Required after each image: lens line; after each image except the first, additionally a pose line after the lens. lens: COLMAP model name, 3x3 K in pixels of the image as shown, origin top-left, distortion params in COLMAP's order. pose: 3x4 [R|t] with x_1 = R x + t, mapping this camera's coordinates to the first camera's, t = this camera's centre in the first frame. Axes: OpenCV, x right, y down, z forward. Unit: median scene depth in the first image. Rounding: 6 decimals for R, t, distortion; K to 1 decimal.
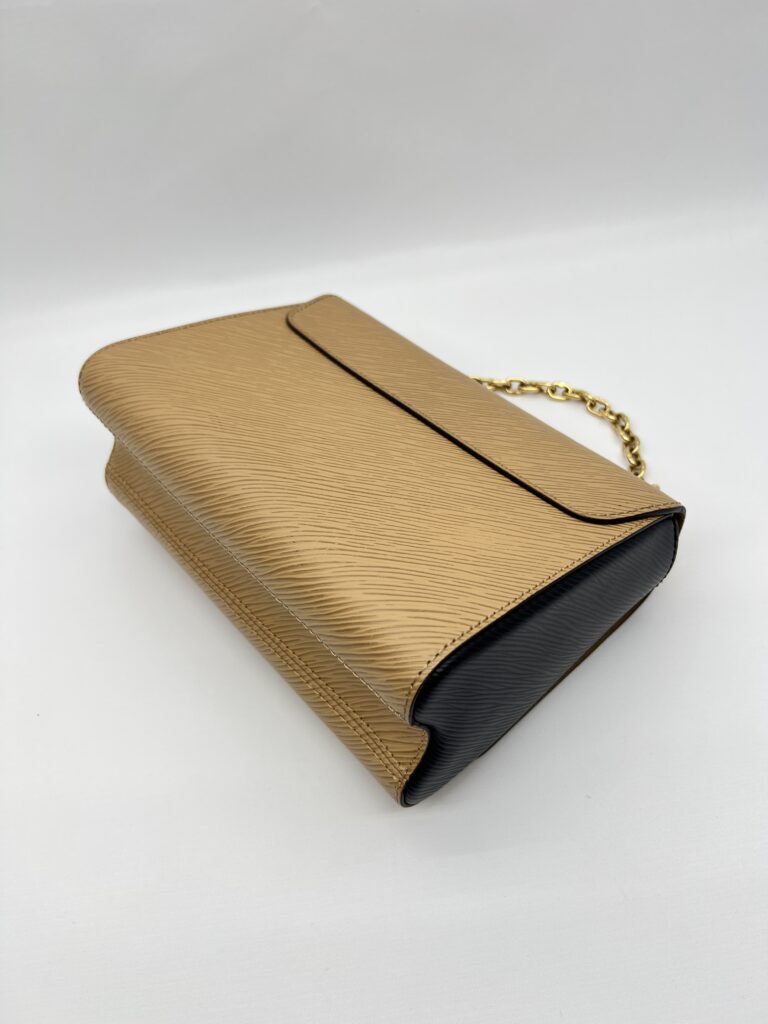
lens RADIAL K [[923.6, 0, 384.0], [0, 923.6, 512.0], [0, 0, 1]] dist [0.000637, -0.004074]
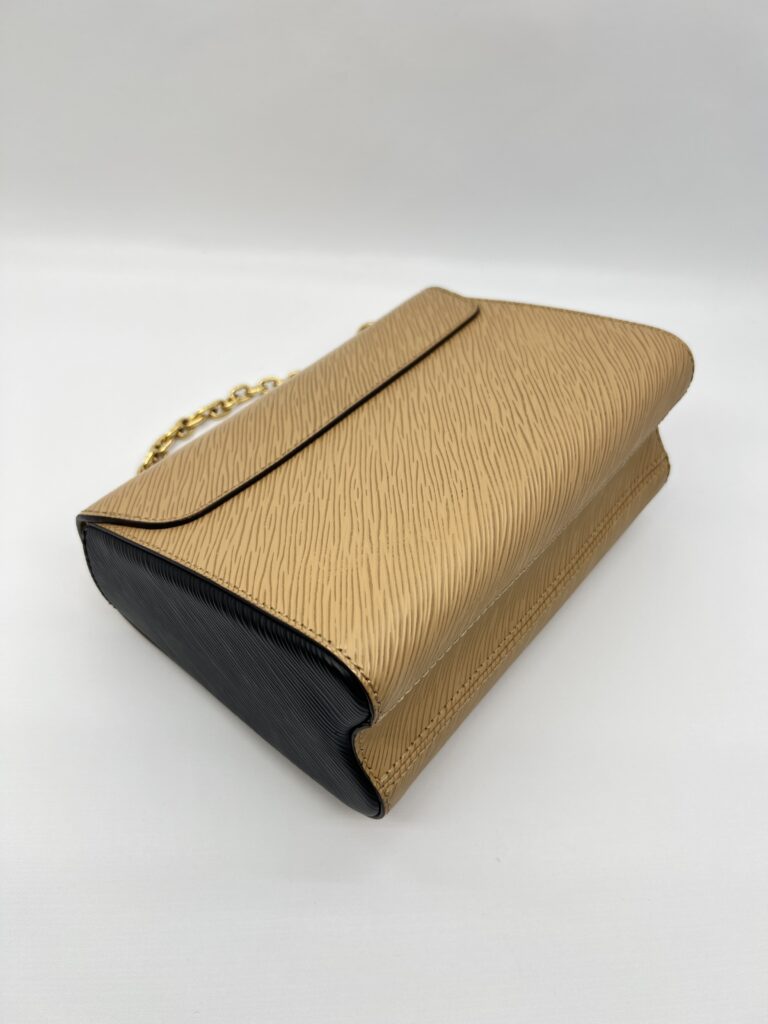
lens RADIAL K [[748.2, 0, 398.4], [0, 748.2, 510.3], [0, 0, 1]] dist [0.004322, 0.000545]
pose [[-0.171514, -0.689102, 0.704075, -0.732821], [0.687374, 0.428267, 0.586604, -0.589752], [-0.705762, 0.584574, 0.400217, 0.832884]]
